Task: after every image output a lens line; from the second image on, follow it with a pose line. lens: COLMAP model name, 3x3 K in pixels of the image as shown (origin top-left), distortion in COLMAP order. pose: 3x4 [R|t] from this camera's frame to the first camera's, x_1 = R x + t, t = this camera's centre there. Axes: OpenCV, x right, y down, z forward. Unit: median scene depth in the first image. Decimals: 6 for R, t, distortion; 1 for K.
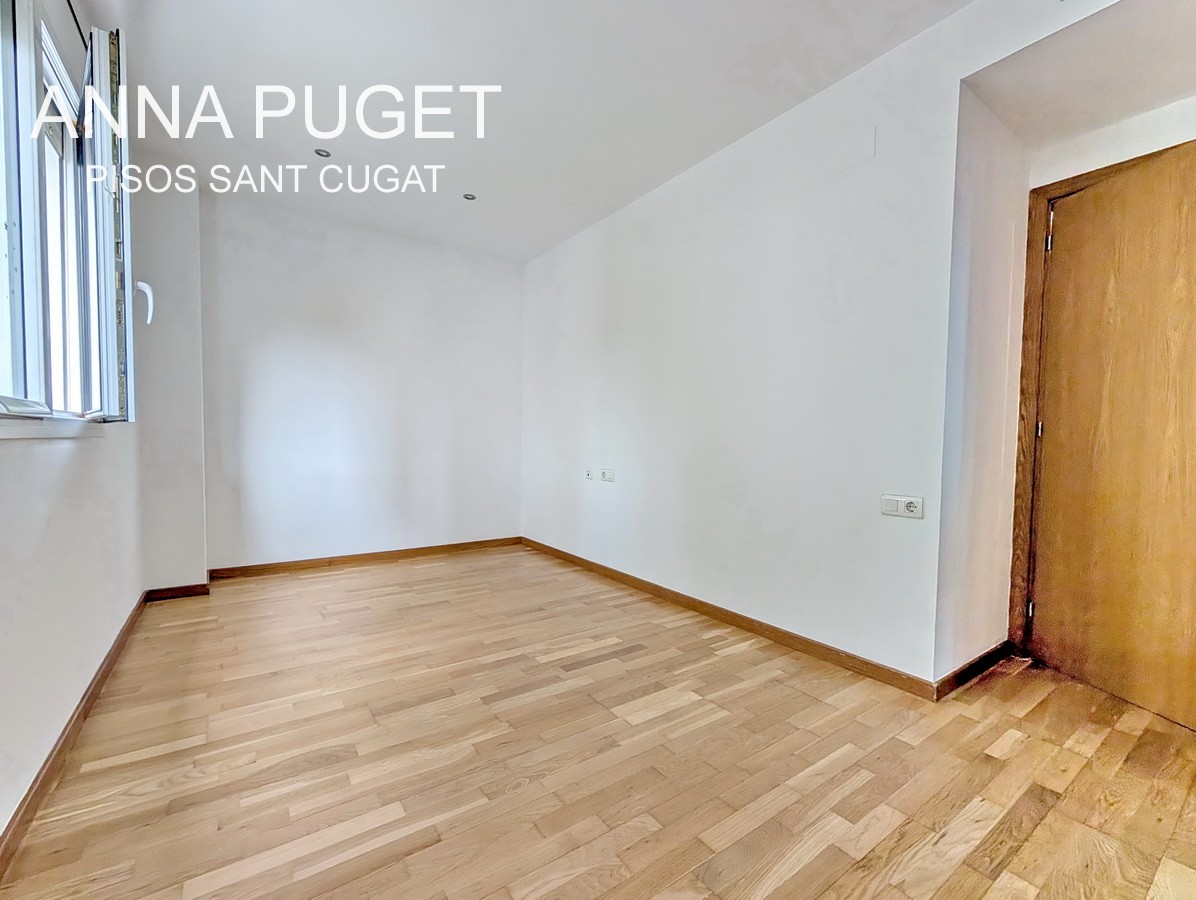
lens RADIAL K [[506.4, 0, 601.4], [0, 506.4, 458.9], [0, 0, 1]] dist [0.001701, -0.000245]
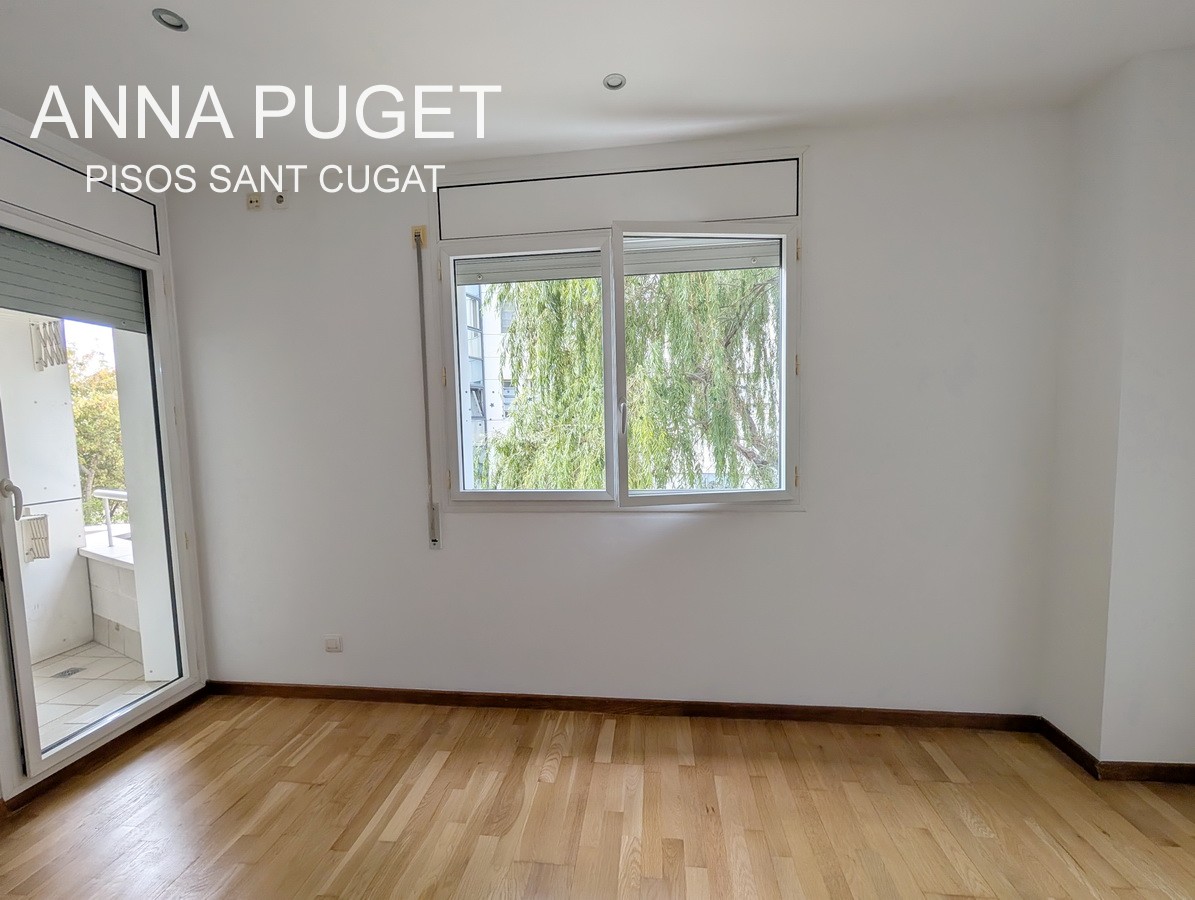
lens RADIAL K [[506.0, 0, 598.0], [0, 506.0, 452.3], [0, 0, 1]] dist [0.001701, -0.000245]
pose [[-0.671508, 0.052930, -0.739104, 0.076846], [-0.014845, 0.996284, 0.084835, -0.224145], [0.740849, 0.067939, -0.668227, 1.255236]]
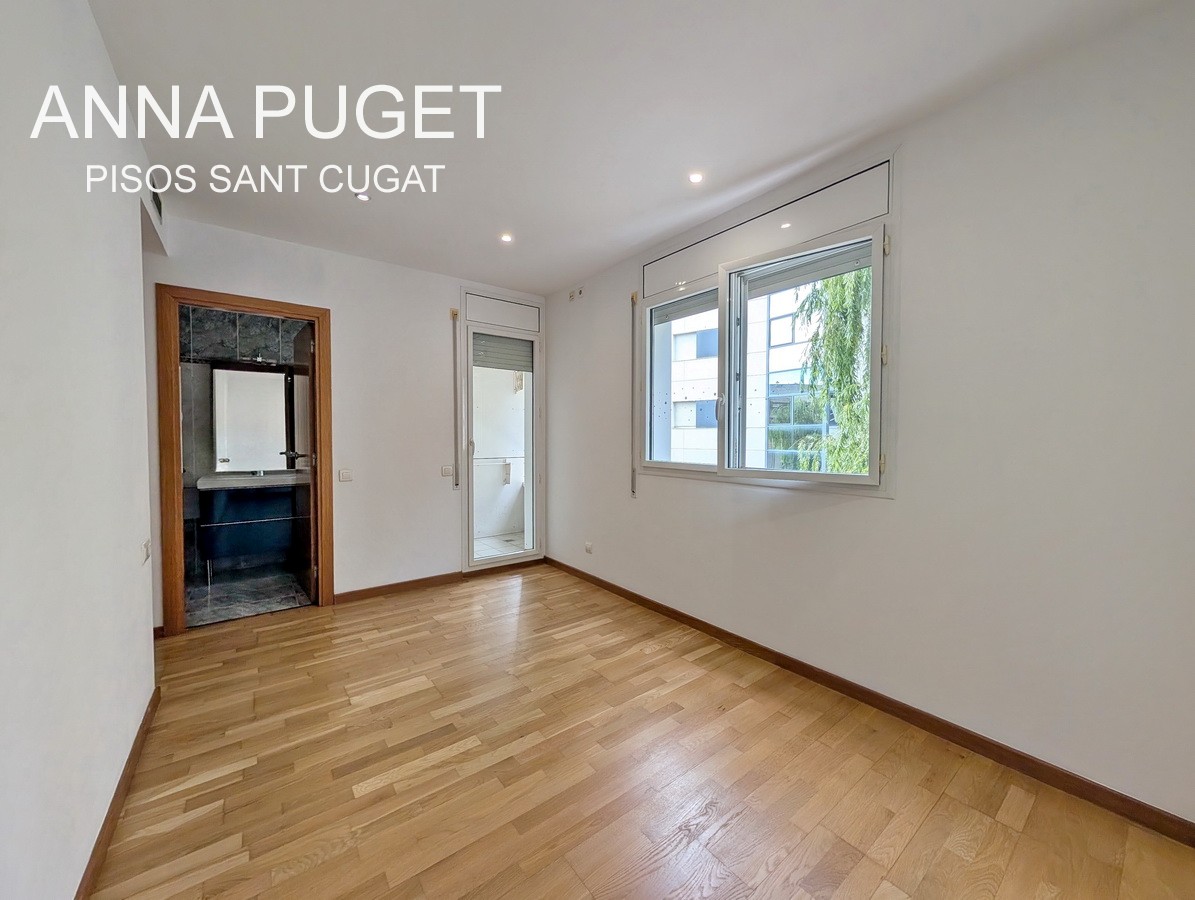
lens RADIAL K [[455.4, 0, 599.0], [0, 455.4, 444.6], [0, 0, 1]] dist [-0.000275, 0.000490]
pose [[-0.999251, -0.015987, -0.035241, -0.298841], [-0.018057, 0.998082, 0.059210, -0.183198], [0.034227, 0.059802, -0.997623, 1.755839]]
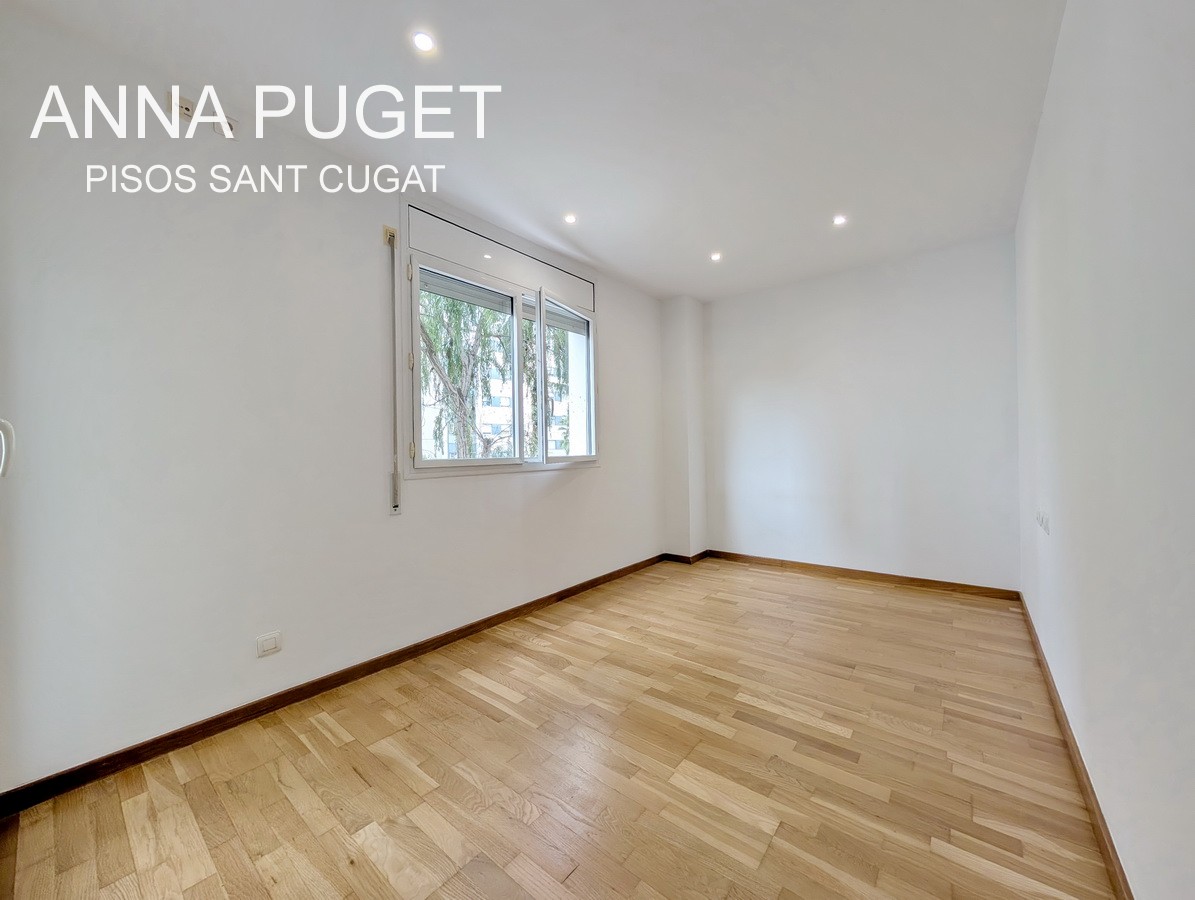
lens RADIAL K [[455.4, 0, 603.6], [0, 455.4, 443.5], [0, 0, 1]] dist [-0.000275, 0.000490]
pose [[0.276132, -0.033046, -0.960551, 0.662972], [-0.014534, 0.999151, -0.038552, -0.057742], [0.961010, 0.024607, 0.275417, 0.477879]]
